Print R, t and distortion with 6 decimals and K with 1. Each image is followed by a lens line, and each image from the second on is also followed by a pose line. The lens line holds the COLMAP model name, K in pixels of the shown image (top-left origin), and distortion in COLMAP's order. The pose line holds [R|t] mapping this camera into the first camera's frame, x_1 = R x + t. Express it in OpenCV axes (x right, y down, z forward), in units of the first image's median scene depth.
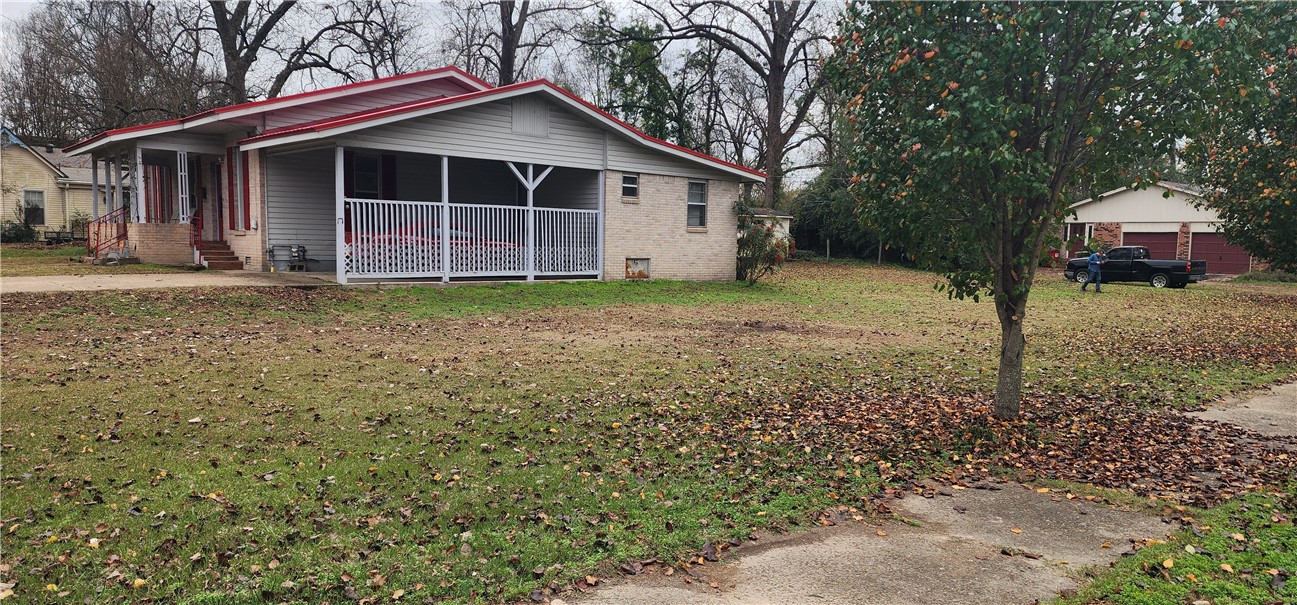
lens RADIAL K [[847.4, 0, 644.4], [0, 847.4, 314.2], [0, 0, 1]] dist [0.115138, -0.117155]
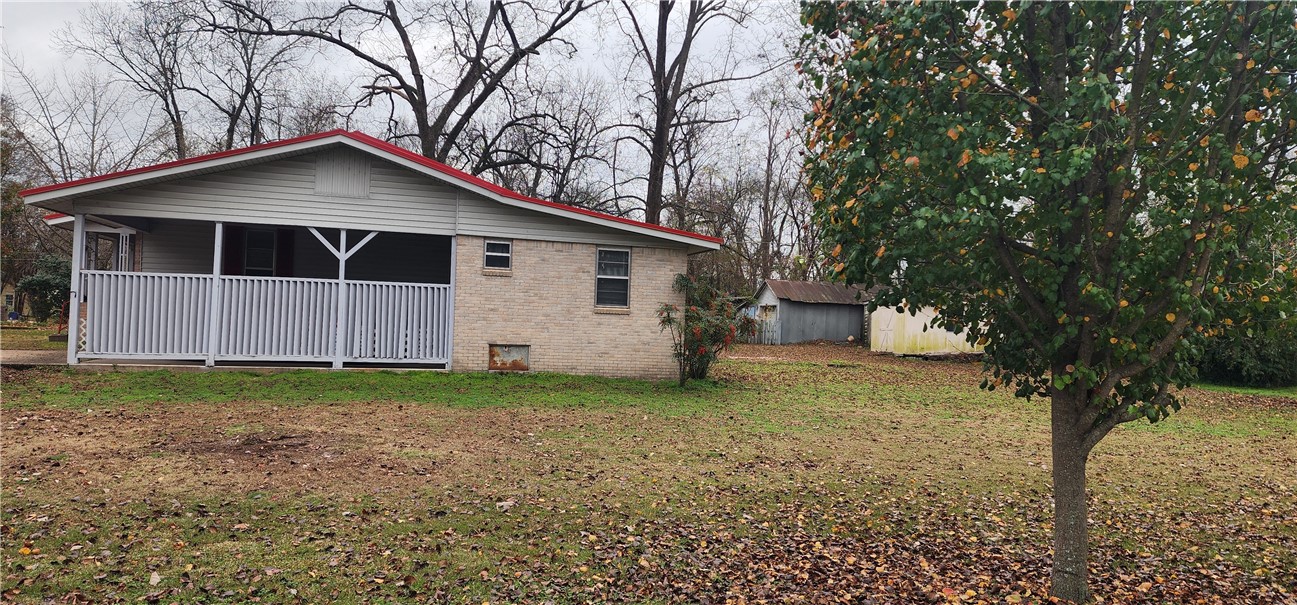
lens RADIAL K [[829.0, 0, 746.7], [0, 829.0, 304.7], [0, 0, 1]] dist [0.044286, -0.101125]
pose [[0.917379, 0.000304, -0.398015, 0.522292], [-0.048982, 0.992485, -0.112139, -0.027721], [0.394990, 0.122369, 0.910499, 0.388510]]
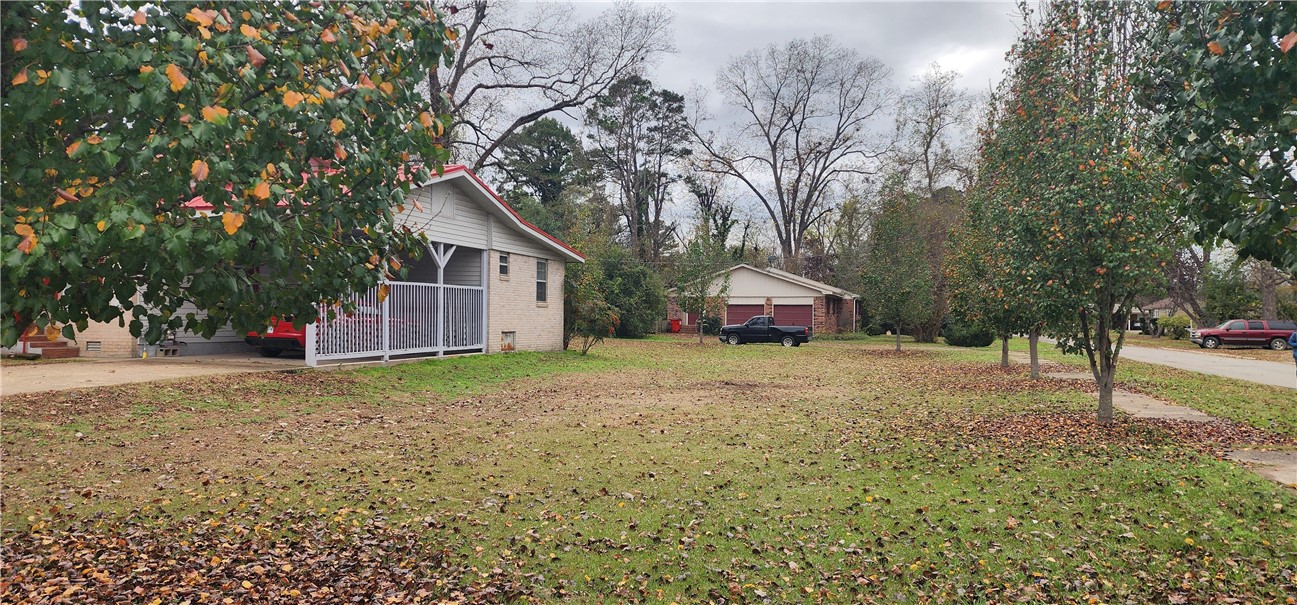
lens RADIAL K [[853.9, 0, 676.8], [0, 853.9, 307.6], [0, 0, 1]] dist [0.033550, -0.055245]
pose [[0.835166, -0.005982, 0.549966, -0.433919], [0.054332, 0.995947, -0.071674, -0.008442], [-0.547308, 0.089740, 0.832106, -0.007673]]
